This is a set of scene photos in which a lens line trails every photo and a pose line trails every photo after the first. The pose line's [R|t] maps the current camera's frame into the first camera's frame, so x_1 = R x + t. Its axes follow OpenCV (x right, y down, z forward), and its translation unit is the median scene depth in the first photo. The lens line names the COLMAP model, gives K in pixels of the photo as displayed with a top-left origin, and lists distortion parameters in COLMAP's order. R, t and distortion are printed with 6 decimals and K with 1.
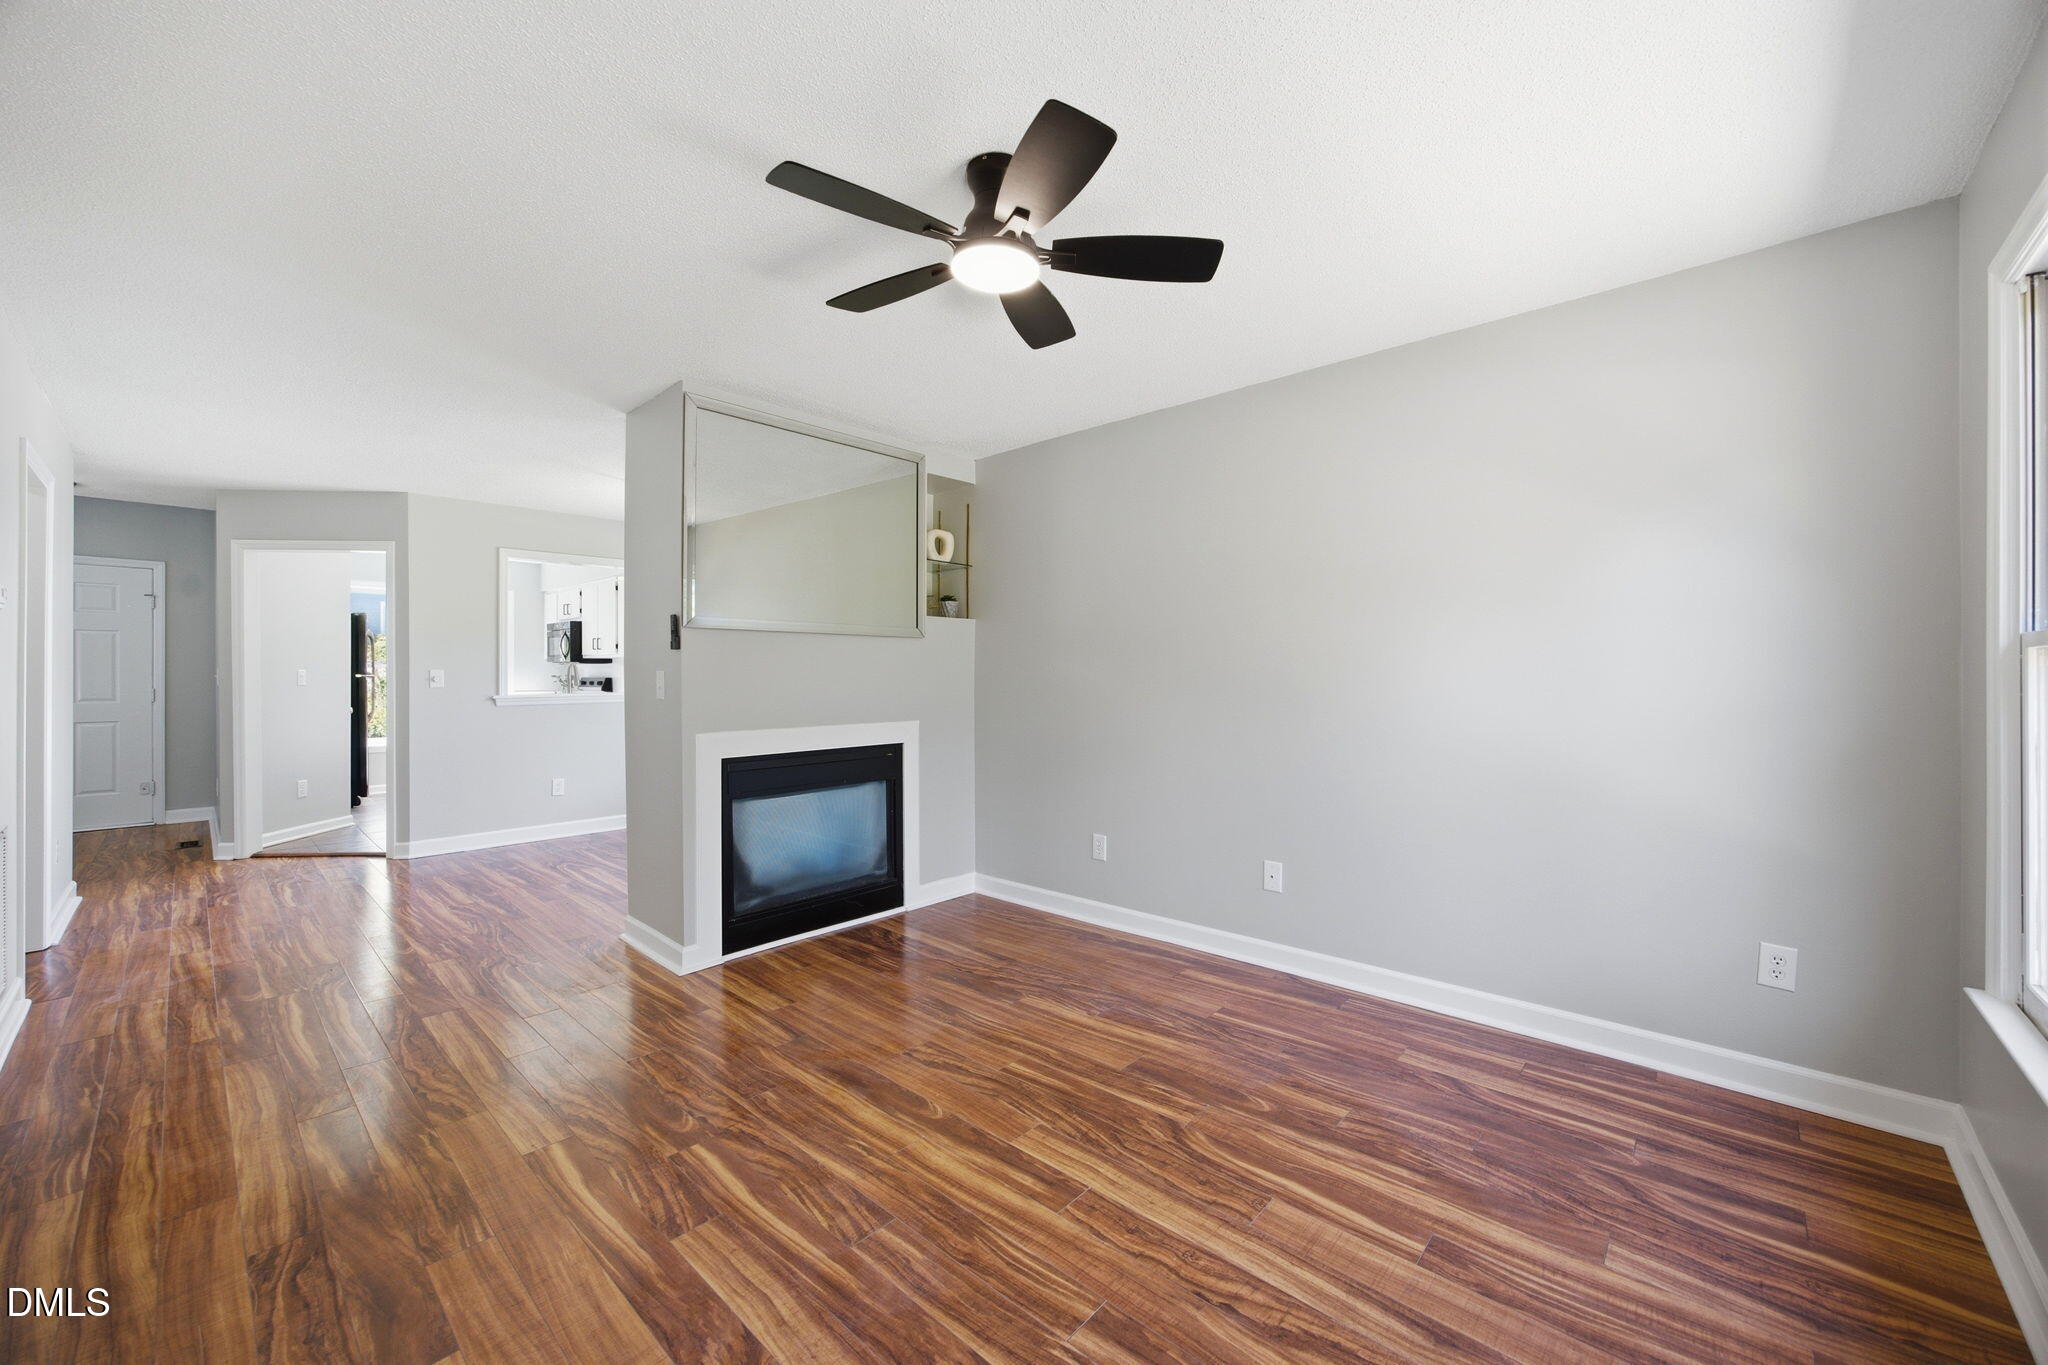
lens RADIAL K [[785.6, 0, 1035.1], [0, 785.6, 684.4], [0, 0, 1]] dist [-0.008457, 0.000971]
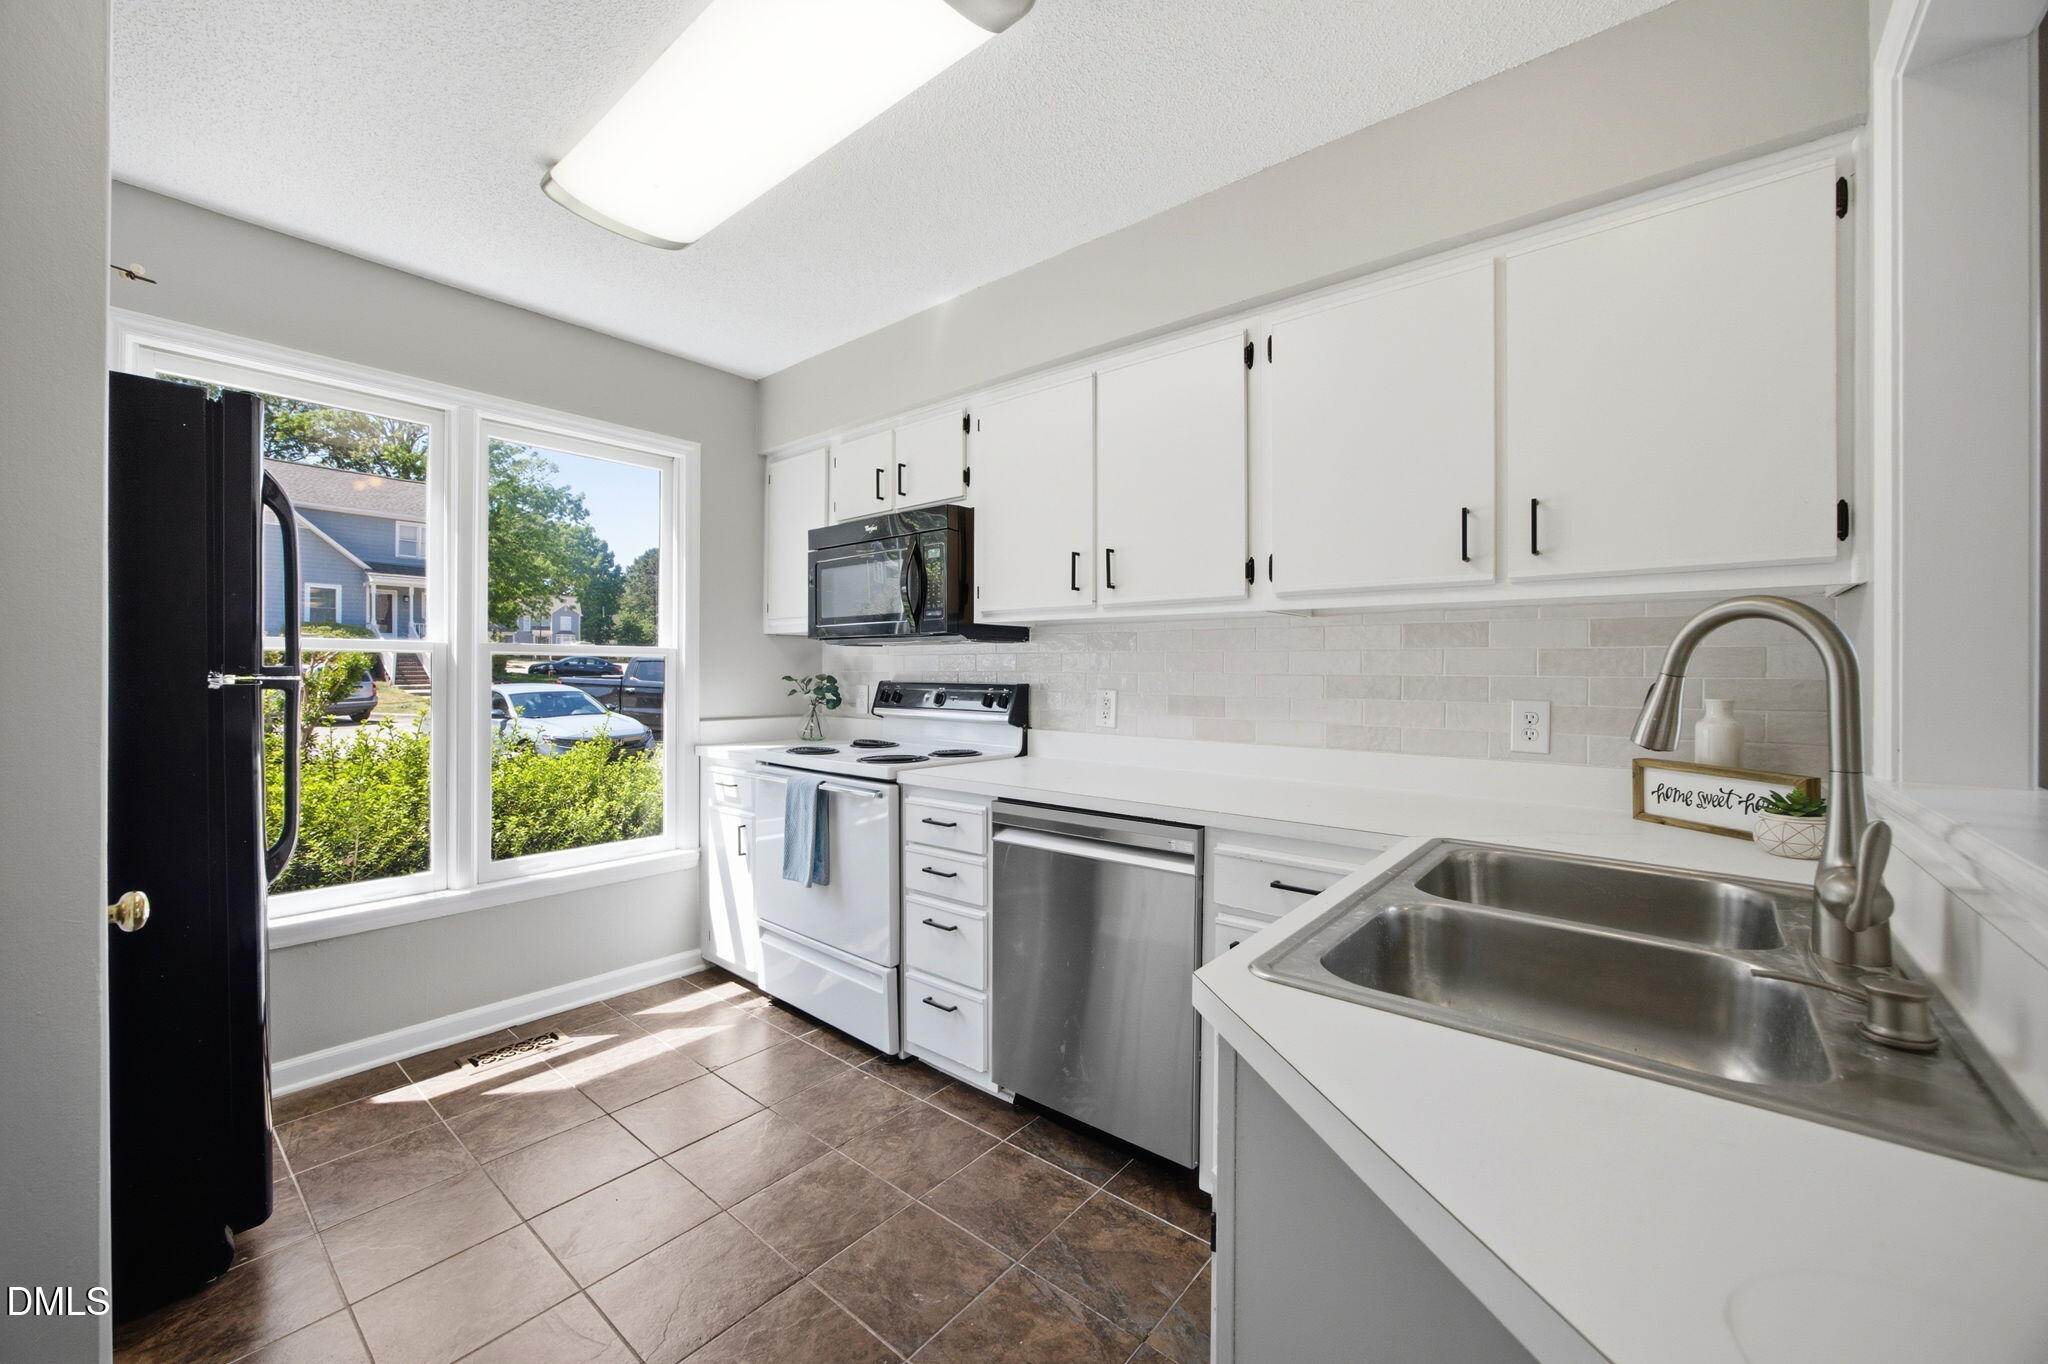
lens RADIAL K [[785.6, 0, 1022.6], [0, 785.6, 677.2], [0, 0, 1]] dist [-0.008457, 0.000971]
pose [[0.998801, 0.000848, 0.048947, -0.635644], [-0.000518, 0.999977, -0.006740, -0.010135], [-0.048952, 0.006707, 0.998779, 0.750249]]
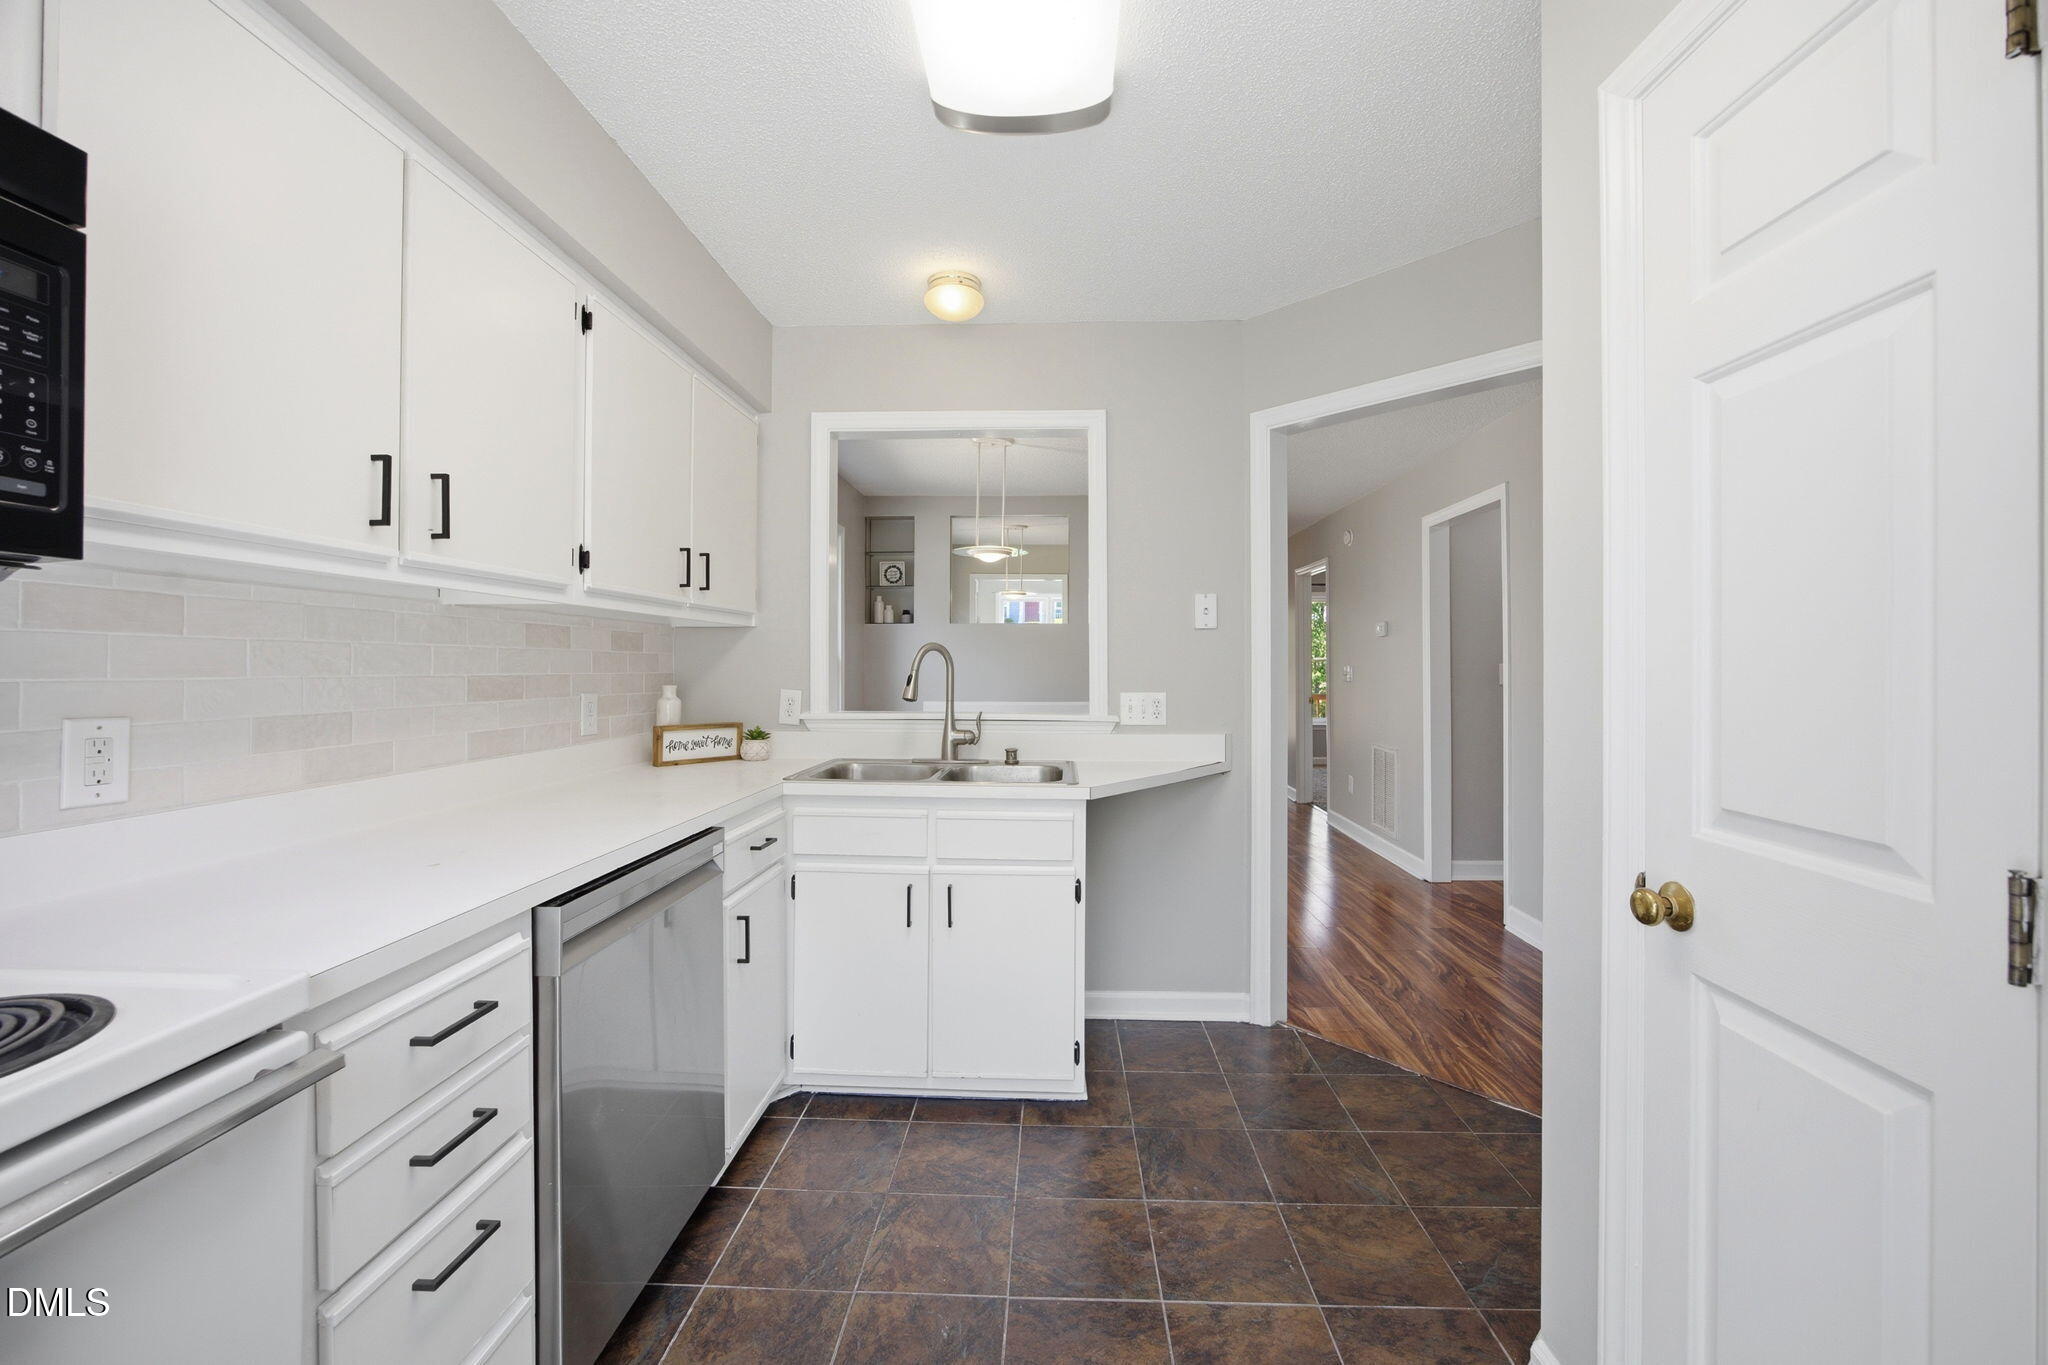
lens RADIAL K [[785.6, 0, 1030.0], [0, 785.6, 661.5], [0, 0, 1]] dist [-0.008457, 0.000971]
pose [[-0.642753, -0.004339, 0.766061, -0.802180], [0.000604, 0.999981, 0.006170, -0.018245], [-0.766073, 0.004428, -0.642738, 1.041974]]
